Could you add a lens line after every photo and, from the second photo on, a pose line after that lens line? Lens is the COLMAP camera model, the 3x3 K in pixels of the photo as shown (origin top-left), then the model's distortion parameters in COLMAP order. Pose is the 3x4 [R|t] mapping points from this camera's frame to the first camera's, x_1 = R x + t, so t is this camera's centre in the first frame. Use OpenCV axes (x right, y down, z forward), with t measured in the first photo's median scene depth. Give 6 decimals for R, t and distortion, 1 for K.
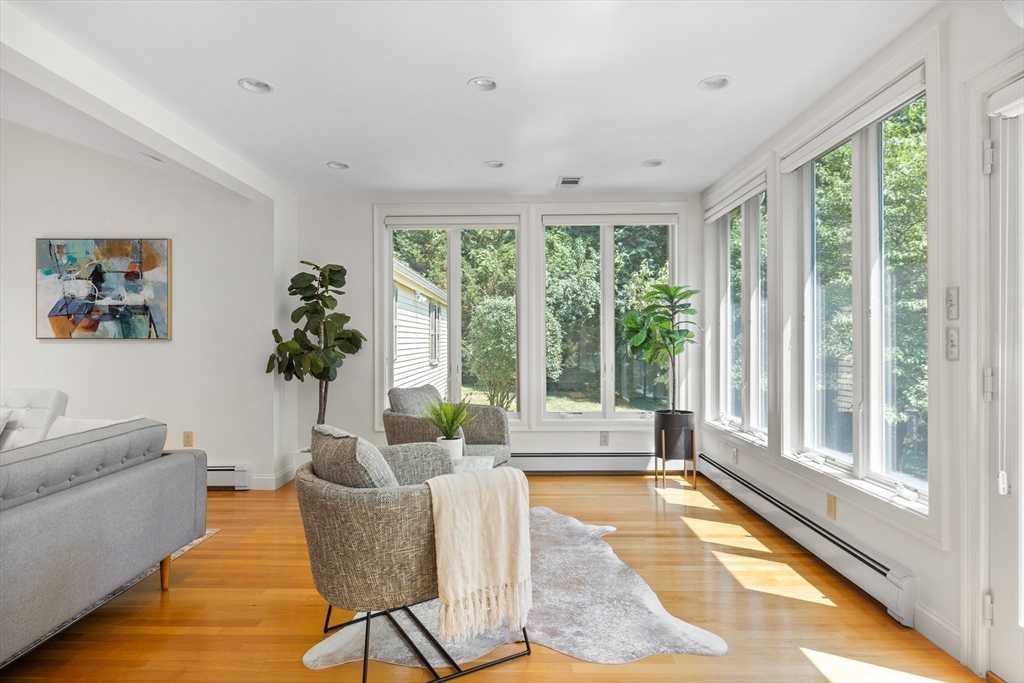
lens RADIAL K [[547.9, 0, 515.0], [0, 547.9, 343.3], [0, 0, 1]] dist [-0.006065, -0.001801]
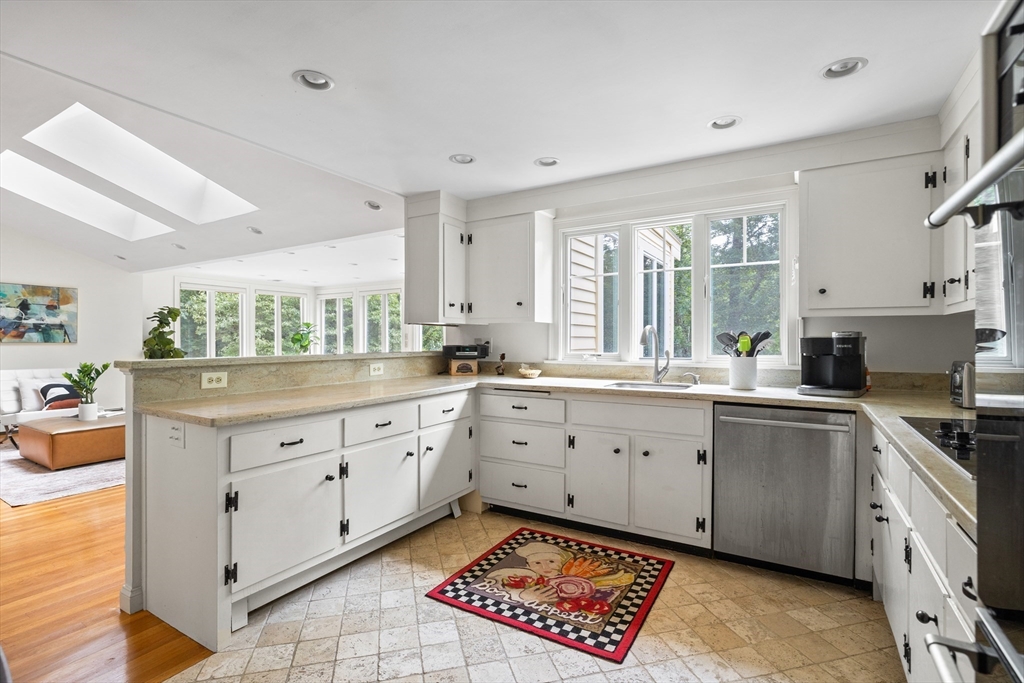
lens RADIAL K [[500.7, 0, 522.5], [0, 500.7, 341.4], [0, 0, 1]] dist [0.000302, 0.001389]
pose [[0.502630, 0.001730, 0.864500, -1.336311], [0.002189, 0.999992, -0.003274, -0.004477], [-0.864499, 0.003538, 0.502622, -1.131458]]
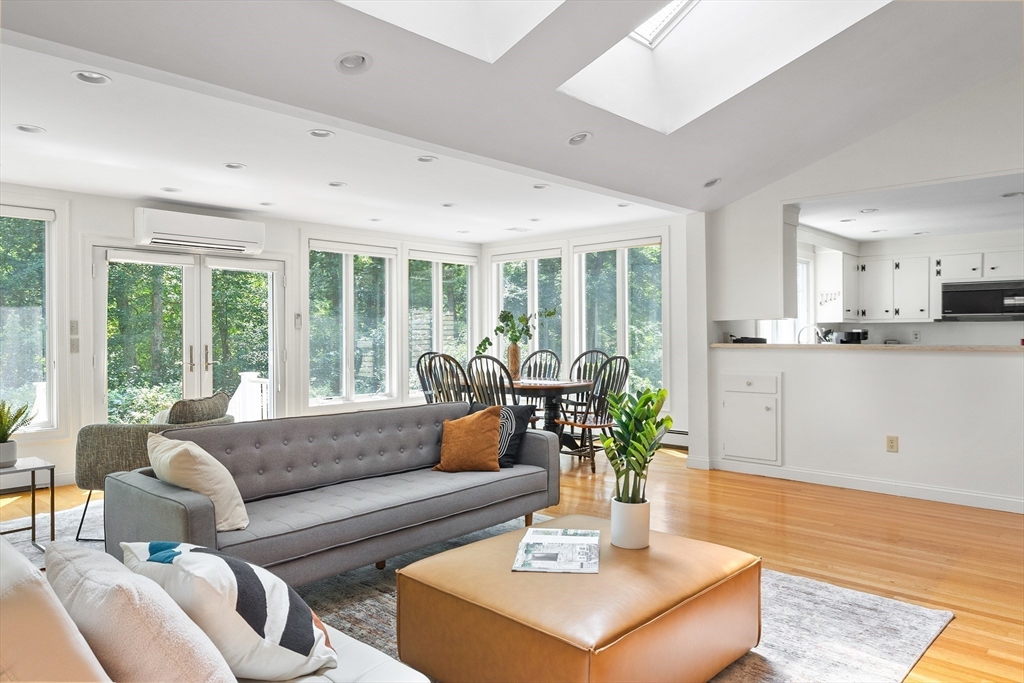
lens RADIAL K [[681.8, 0, 514.3], [0, 681.8, 339.3], [0, 0, 1]] dist [0.000847, 0.003142]
pose [[-0.745317, 0.002665, 0.666705, -1.153003], [0.007087, 0.999967, 0.003926, -0.010594], [-0.666672, 0.007651, -0.745312, 0.883706]]
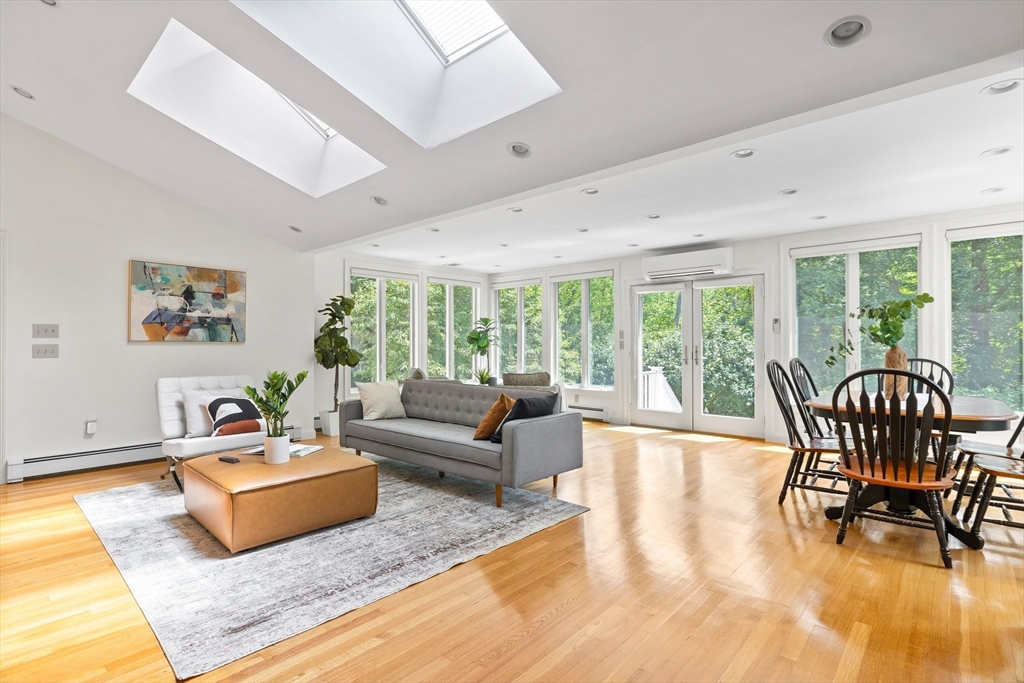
lens RADIAL K [[500.7, 0, 508.6], [0, 500.7, 340.3], [0, 0, 1]] dist [0.000302, 0.001389]
pose [[0.668808, 0.007210, 0.743400, -1.147972], [0.001337, 0.999940, -0.010901, 0.002558], [-0.743434, 0.008285, 0.668758, -0.387439]]
